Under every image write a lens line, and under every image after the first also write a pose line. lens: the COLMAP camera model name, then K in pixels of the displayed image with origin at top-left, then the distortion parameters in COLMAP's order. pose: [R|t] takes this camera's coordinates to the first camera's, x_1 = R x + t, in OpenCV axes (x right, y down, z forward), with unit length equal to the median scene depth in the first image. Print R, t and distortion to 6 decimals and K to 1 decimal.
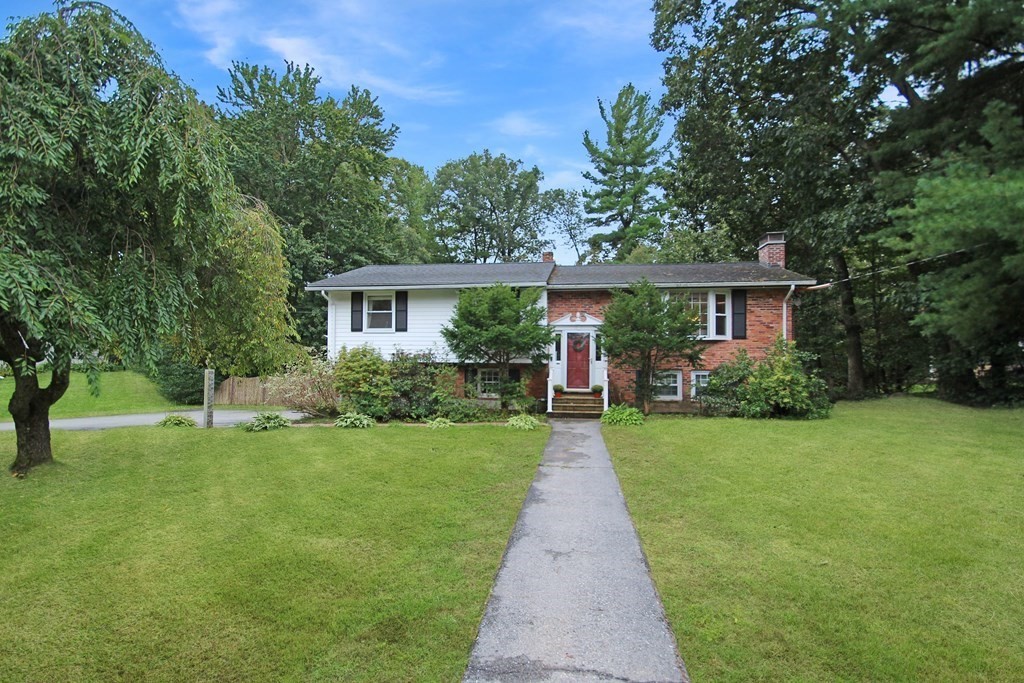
lens RADIAL K [[465.2, 0, 508.9], [0, 465.2, 363.3], [0, 0, 1]] dist [-0.002311, -0.000411]
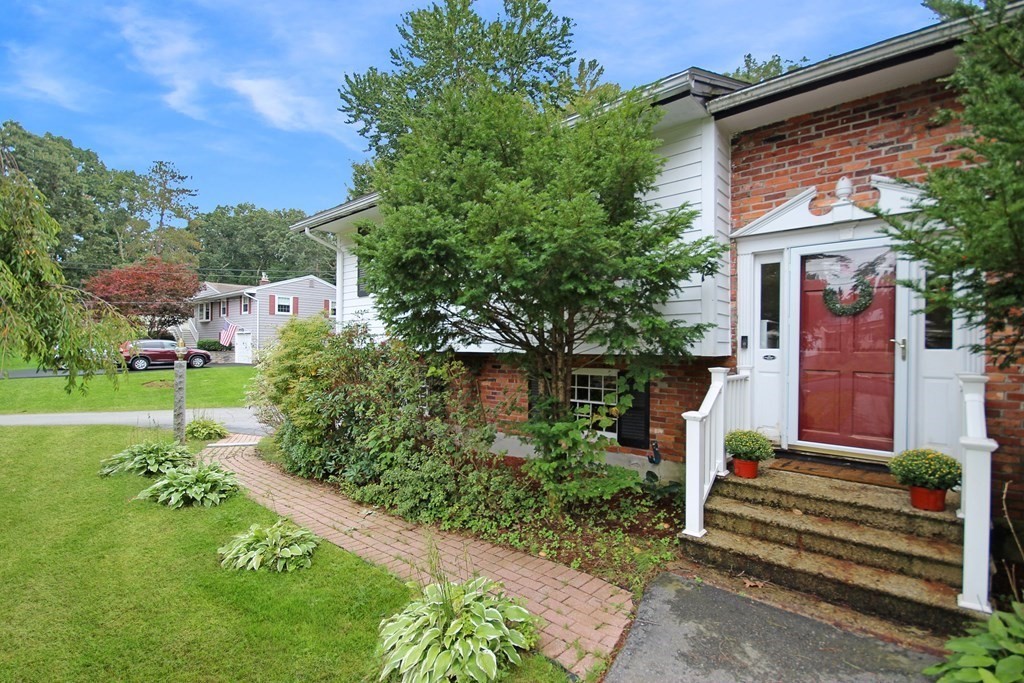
lens RADIAL K [[465.2, 0, 508.9], [0, 465.2, 363.3], [0, 0, 1]] dist [-0.002311, -0.000411]
pose [[0.830926, 0.011080, -0.556272, 0.138277], [-0.001674, 0.999847, 0.017415, 0.000327], [0.556380, -0.013539, 0.830818, 0.674832]]
